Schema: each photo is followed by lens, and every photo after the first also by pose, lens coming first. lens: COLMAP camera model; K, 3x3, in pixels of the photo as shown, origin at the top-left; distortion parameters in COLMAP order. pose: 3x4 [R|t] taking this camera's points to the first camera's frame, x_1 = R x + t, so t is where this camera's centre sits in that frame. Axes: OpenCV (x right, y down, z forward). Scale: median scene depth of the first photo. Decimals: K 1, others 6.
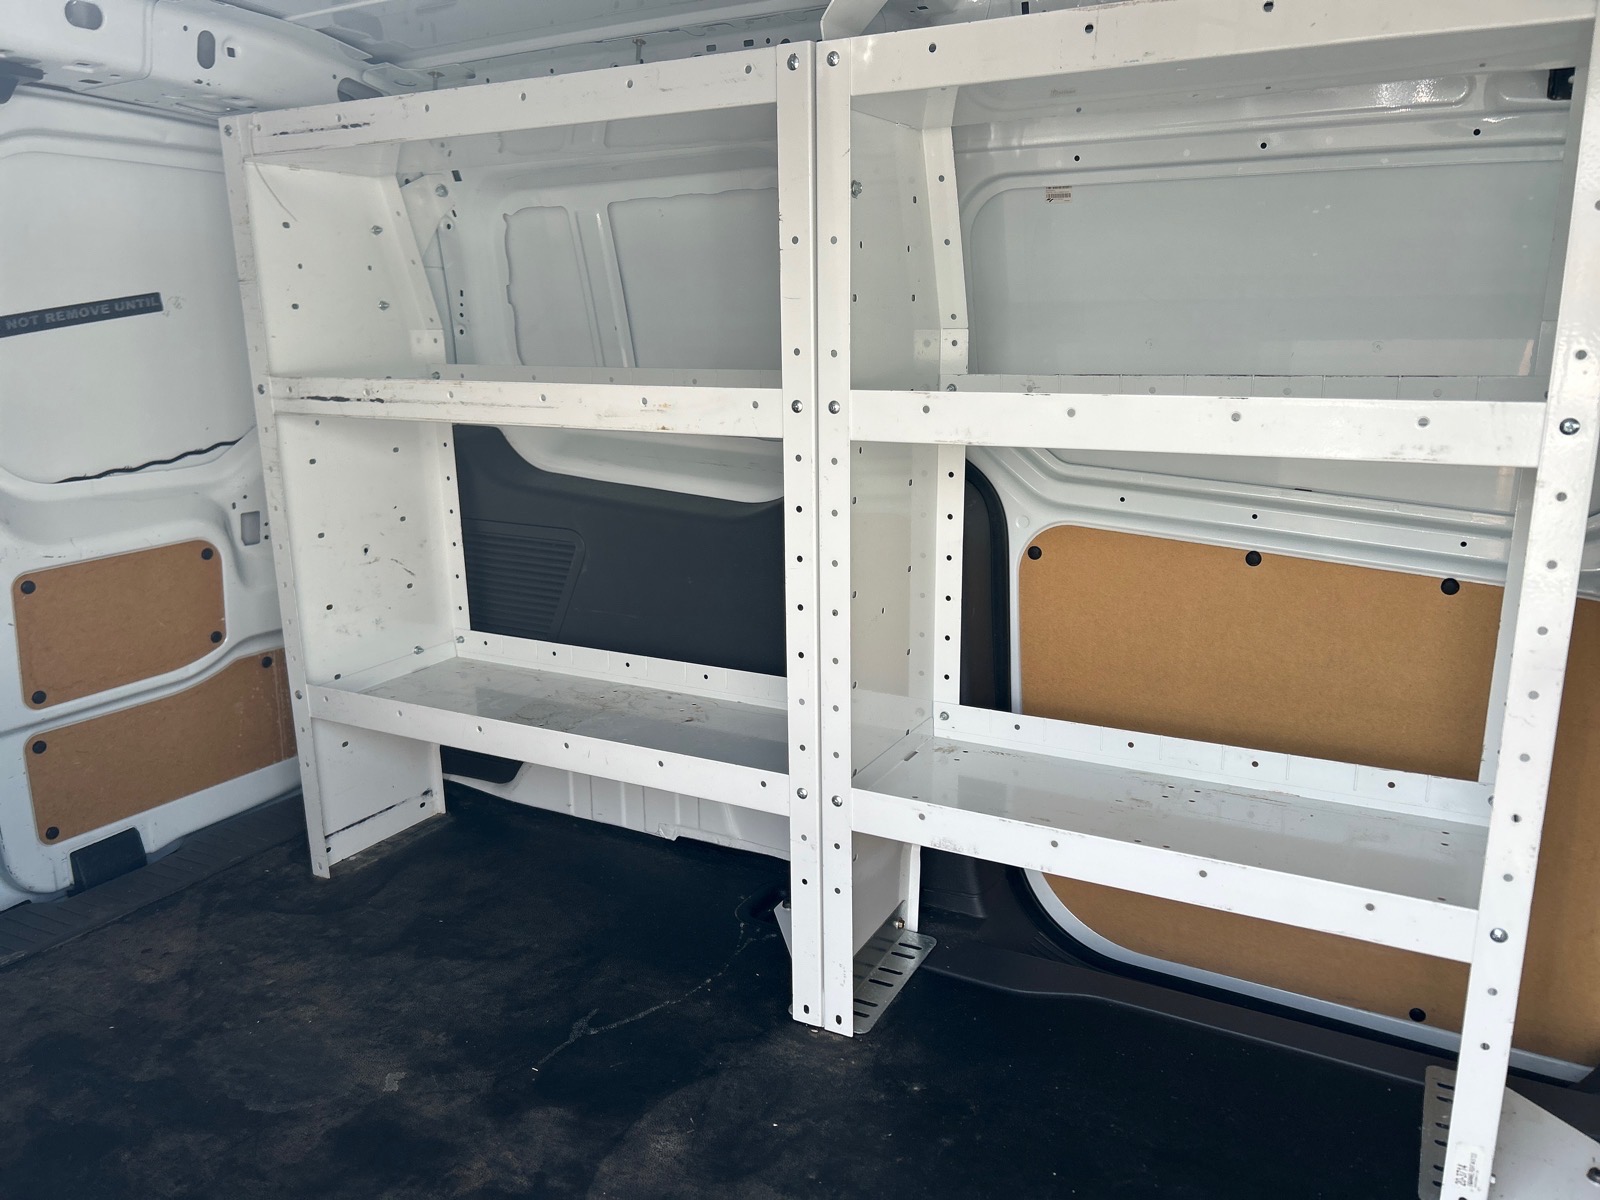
lens RADIAL K [[1200.9, 0, 795.9], [0, 1200.9, 607.5], [0, 0, 1]] dist [0.053015, -0.063090]
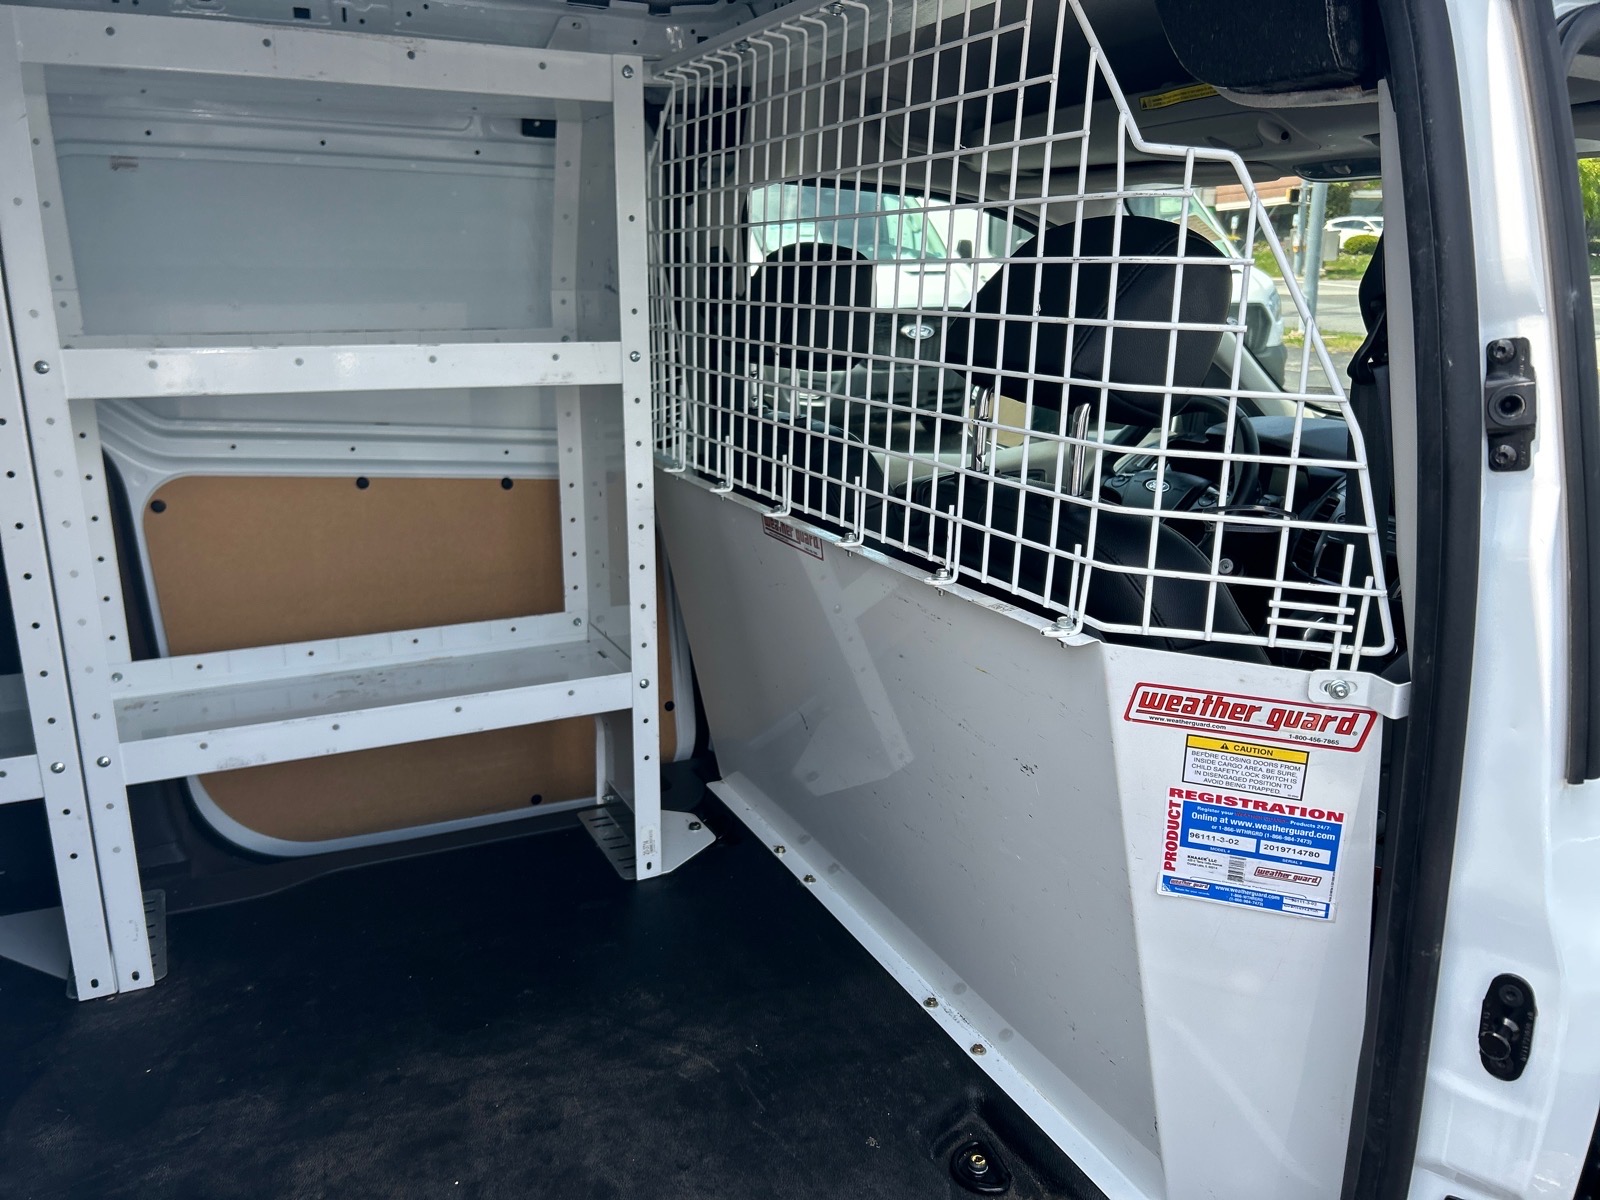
lens RADIAL K [[1195.0, 0, 800.0], [0, 1195.0, 600.0], [0, 0, 1]] dist [-0.000312, -0.003703]
pose [[0.573794, -0.195182, 0.795402, -0.390908], [0.177516, 0.977739, 0.111867, 0.020368], [-0.799530, 0.077008, 0.595669, -0.068585]]
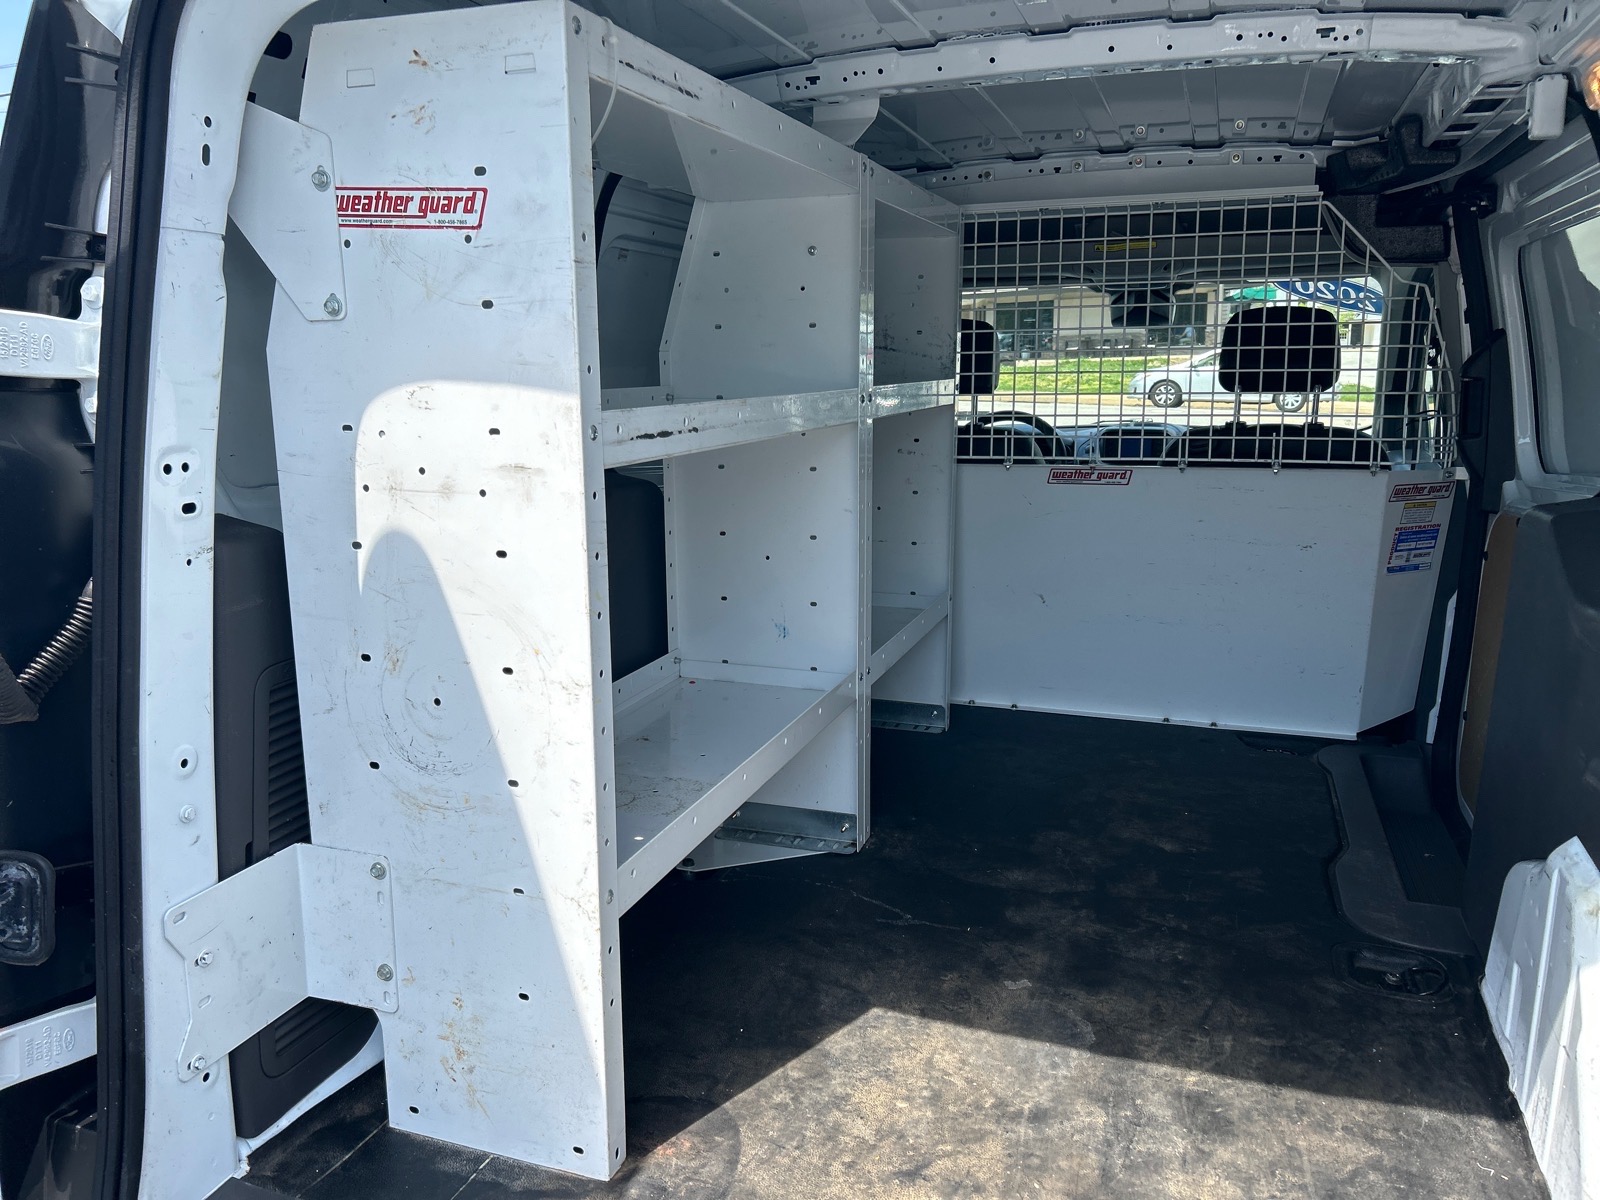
lens RADIAL K [[1200.9, 0, 795.9], [0, 1200.9, 607.5], [0, 0, 1]] dist [0.053015, -0.063090]
pose [[-0.154389, -0.188624, 0.969838, -1.319672], [0.246728, 0.943147, 0.222710, -0.251463], [-0.956708, 0.273670, -0.099072, 1.190440]]
